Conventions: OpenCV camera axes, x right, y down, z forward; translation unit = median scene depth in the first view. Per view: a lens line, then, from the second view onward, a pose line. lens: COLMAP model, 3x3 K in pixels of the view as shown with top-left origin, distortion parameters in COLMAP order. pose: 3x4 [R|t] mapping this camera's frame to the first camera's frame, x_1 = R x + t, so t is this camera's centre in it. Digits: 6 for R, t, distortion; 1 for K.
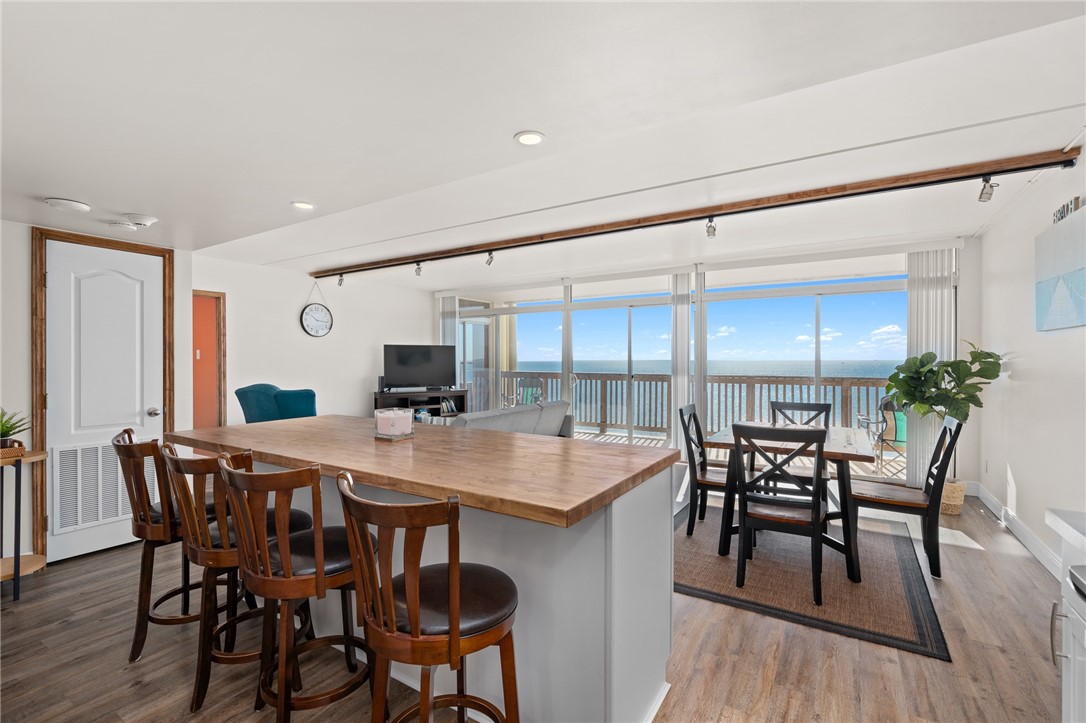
lens RADIAL K [[482.7, 0, 543.0], [0, 482.7, 361.5], [0, 0, 1]] dist [-0.000050, 0.000283]
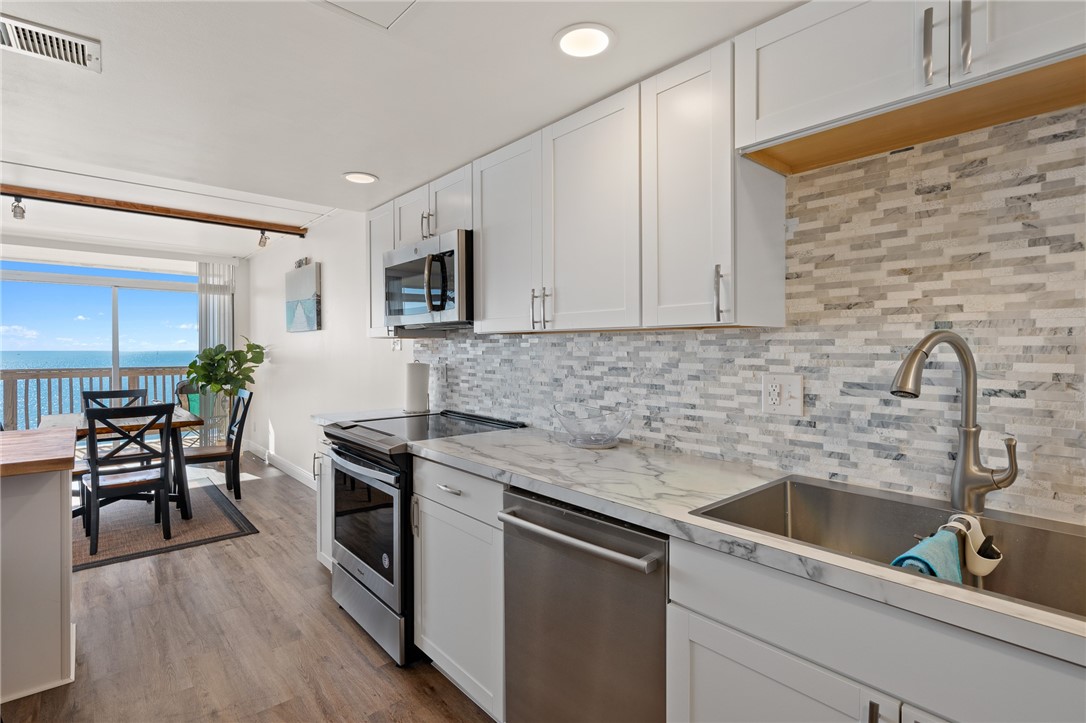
lens RADIAL K [[528.8, 0, 539.2], [0, 528.8, 354.2], [0, 0, 1]] dist [0.002406, 0.000682]
pose [[0.283960, -0.009403, 0.958790, -0.349338], [0.006829, 0.999946, 0.007784, 0.002455], [-0.958812, 0.004337, 0.284009, -0.248612]]
